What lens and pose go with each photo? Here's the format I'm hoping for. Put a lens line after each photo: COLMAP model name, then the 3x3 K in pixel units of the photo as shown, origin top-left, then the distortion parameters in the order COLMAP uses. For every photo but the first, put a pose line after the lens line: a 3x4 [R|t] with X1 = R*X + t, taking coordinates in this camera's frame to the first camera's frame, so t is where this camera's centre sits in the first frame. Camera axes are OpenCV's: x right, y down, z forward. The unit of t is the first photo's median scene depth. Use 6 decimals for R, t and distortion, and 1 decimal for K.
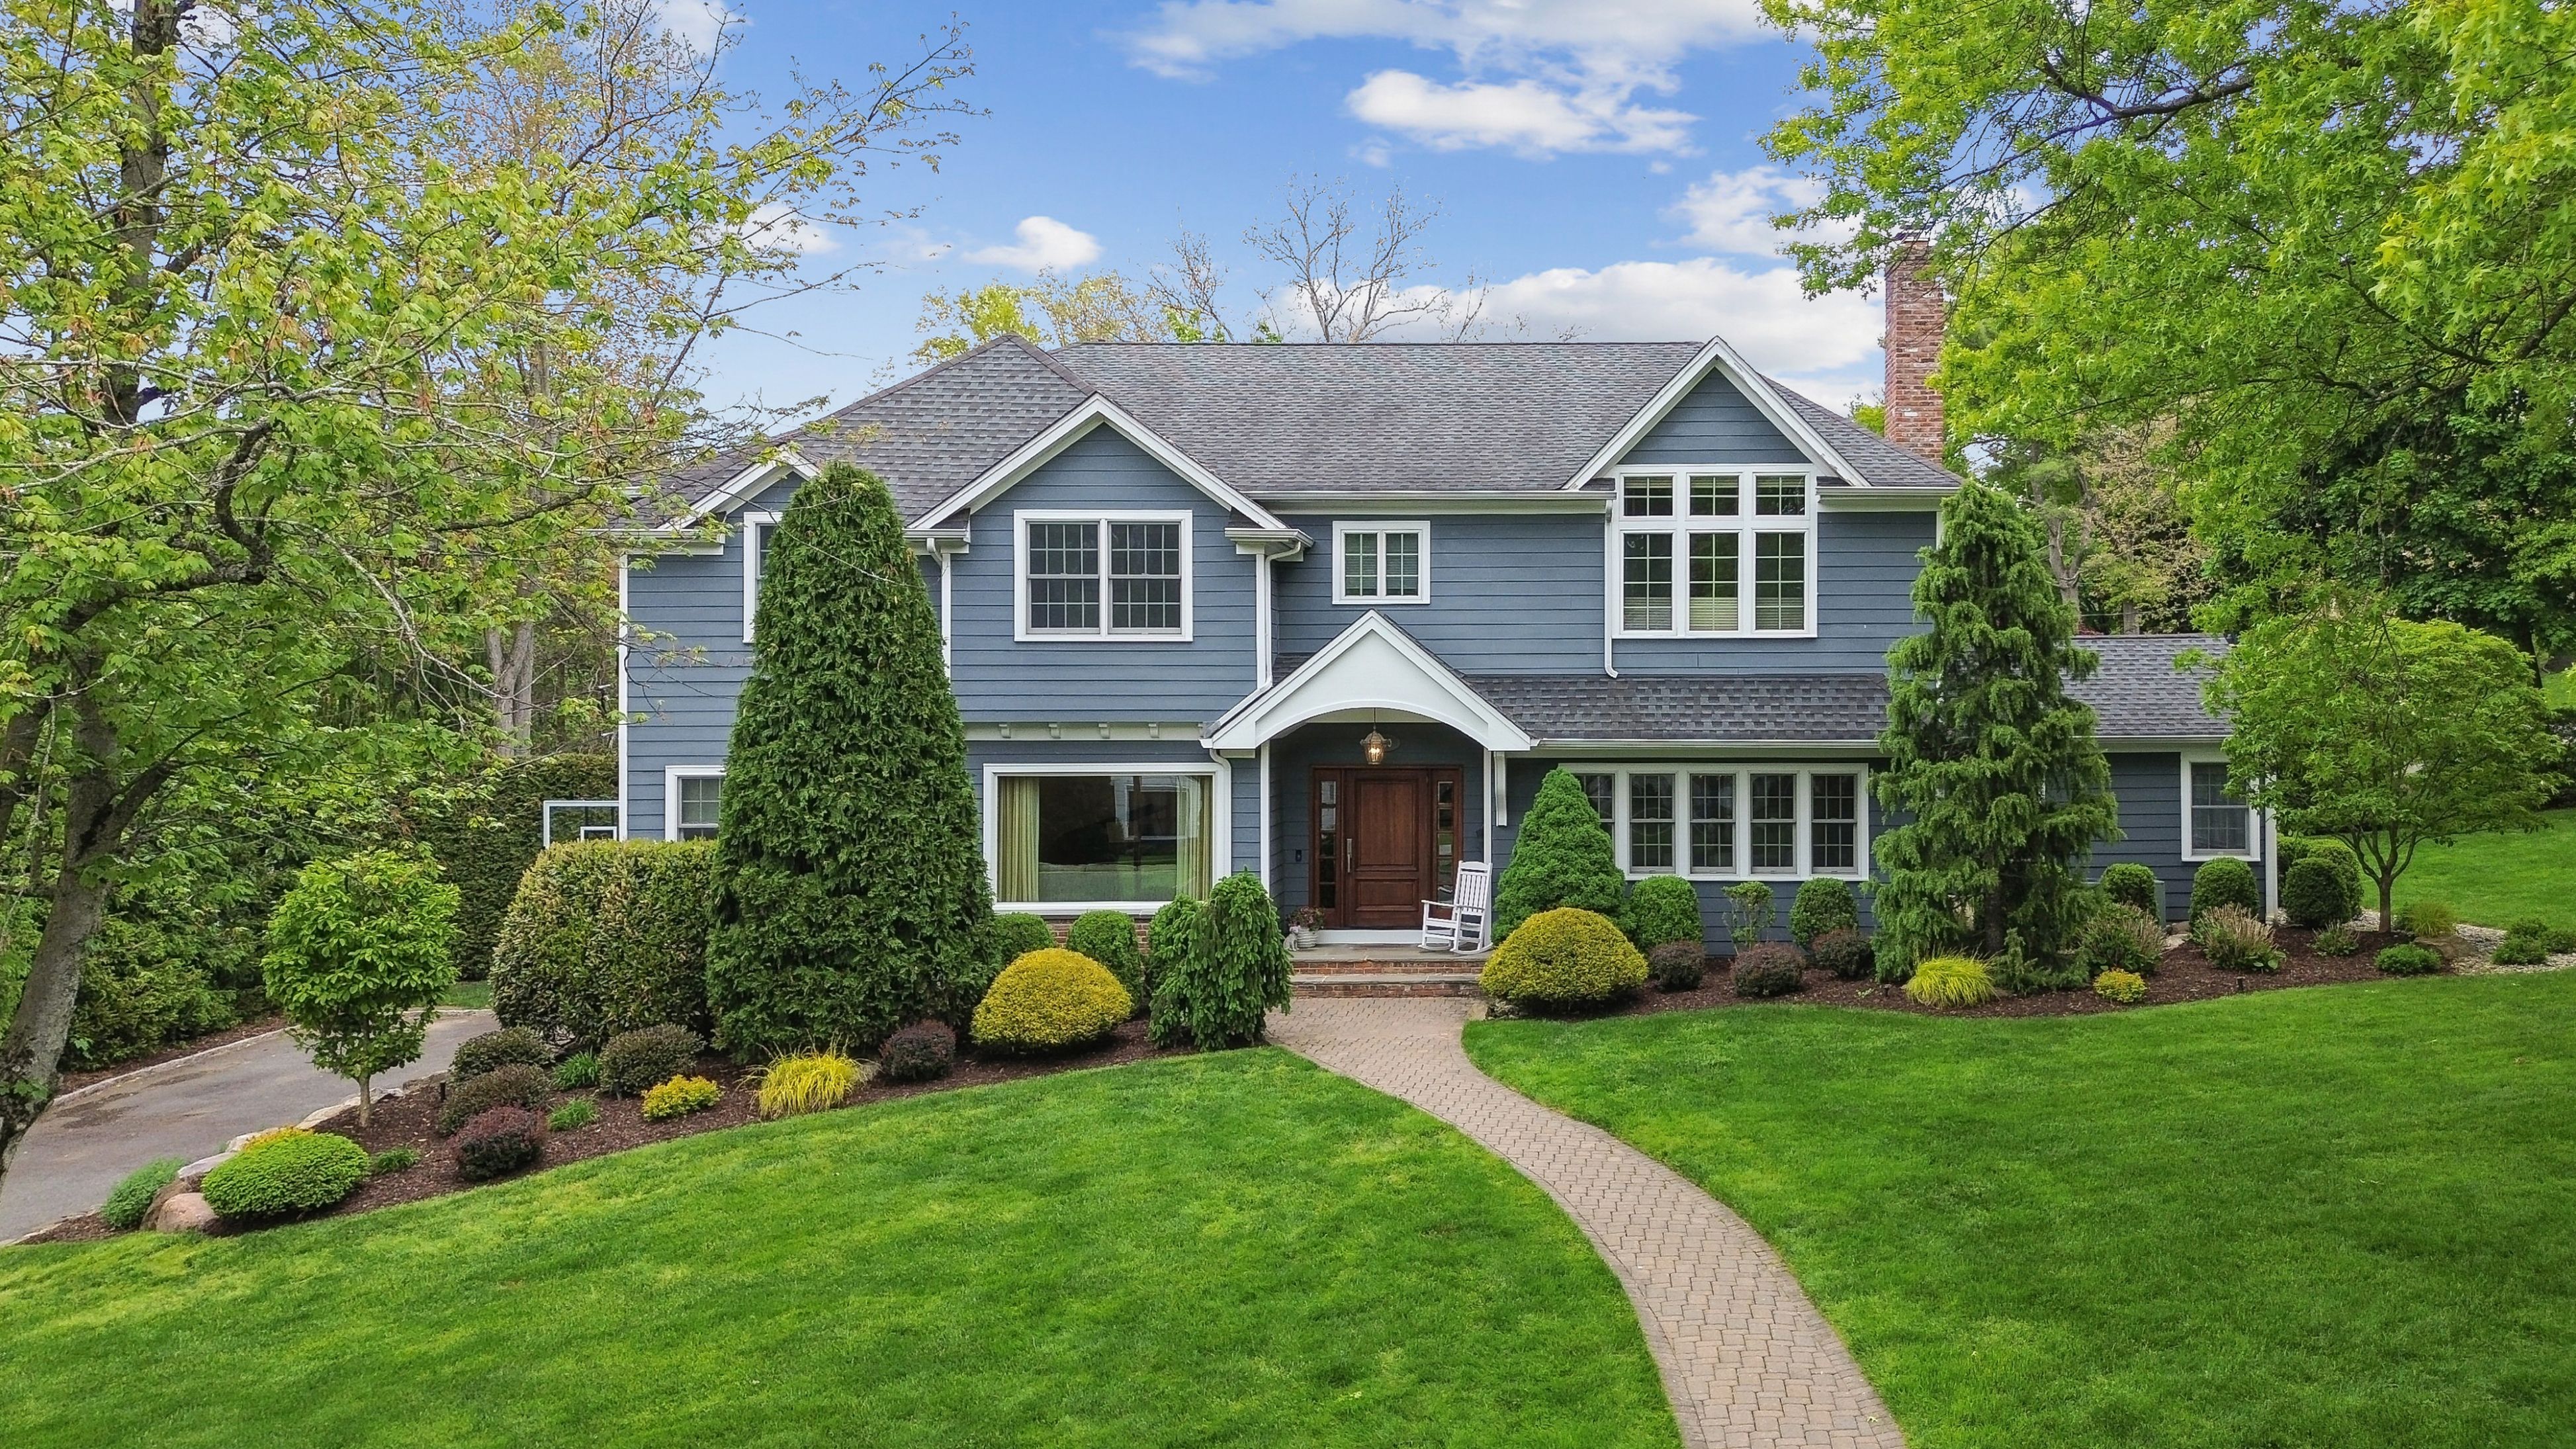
lens RADIAL K [[1812.8, 0, 1289.1], [0, 1812.8, 648.2], [0, 0, 1]] dist [0.047211, -0.042490]
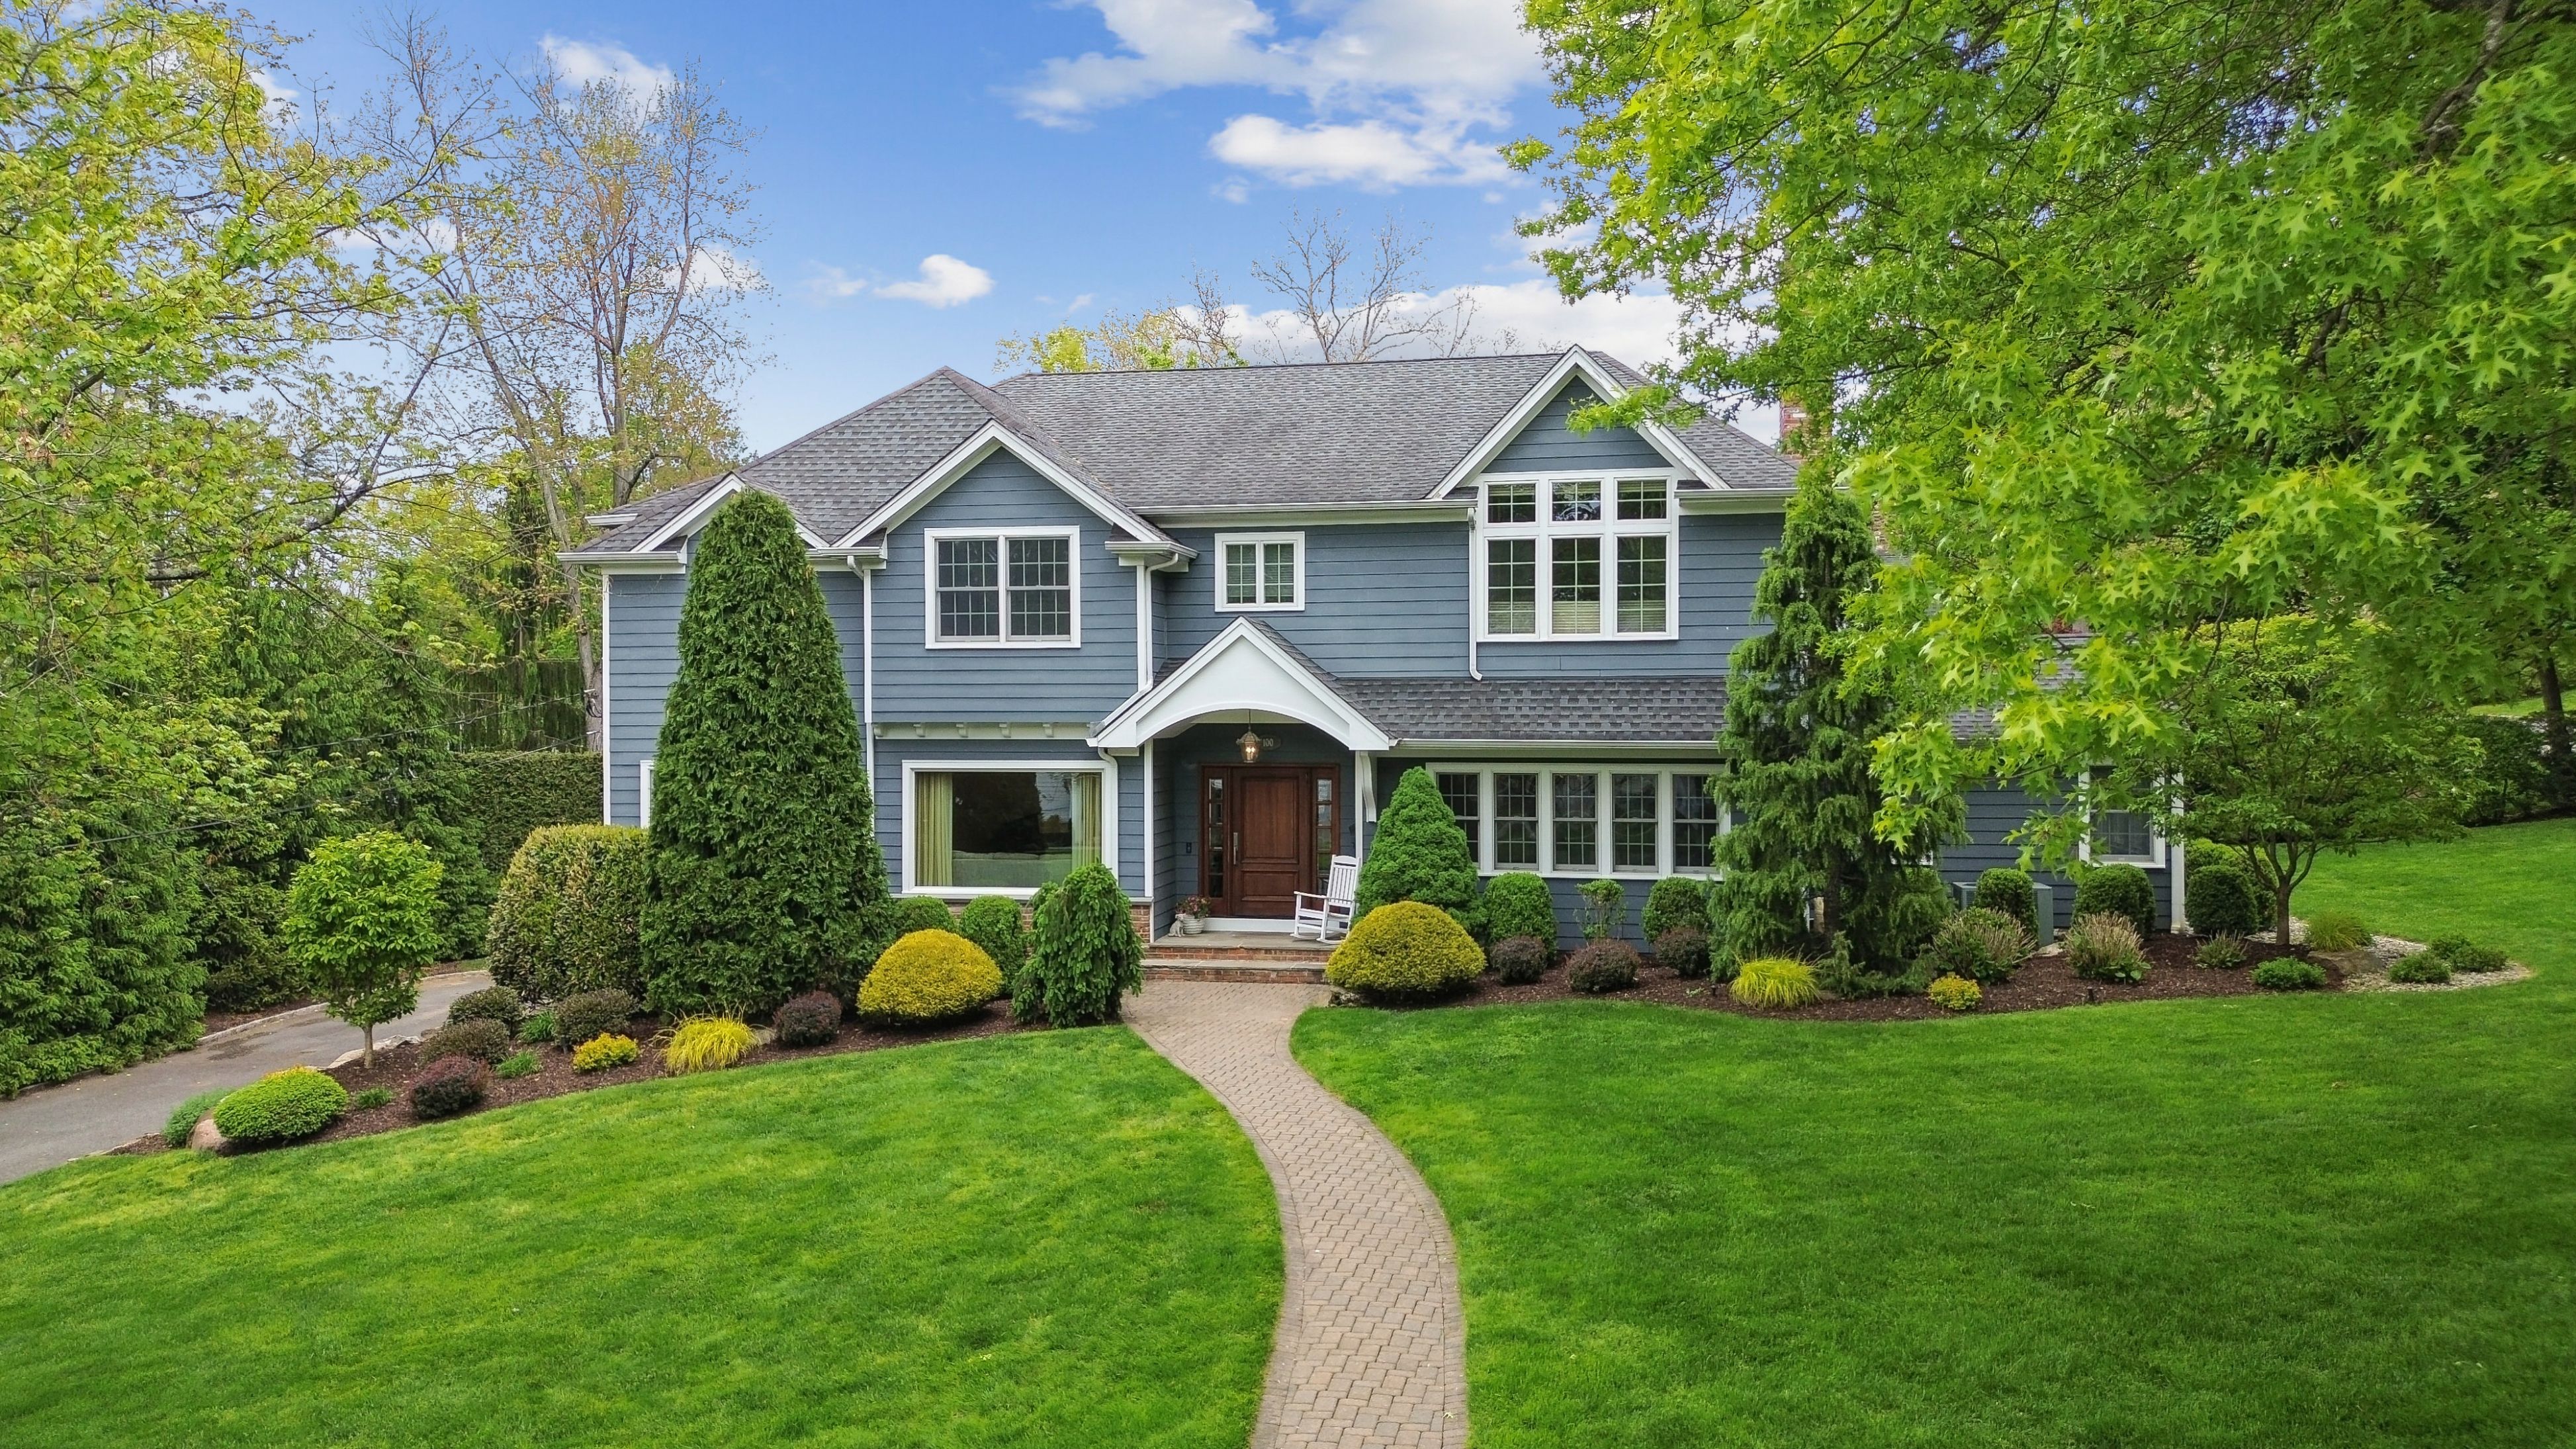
lens RADIAL K [[1667.4, 0, 1197.1], [0, 1667.4, 659.7], [0, 0, 1]] dist [0.041863, -0.035536]
pose [[0.983820, -0.005625, -0.179070, 0.207056], [0.006047, 0.999980, 0.001808, 0.002174], [0.179057, -0.002862, 0.983835, 0.040266]]
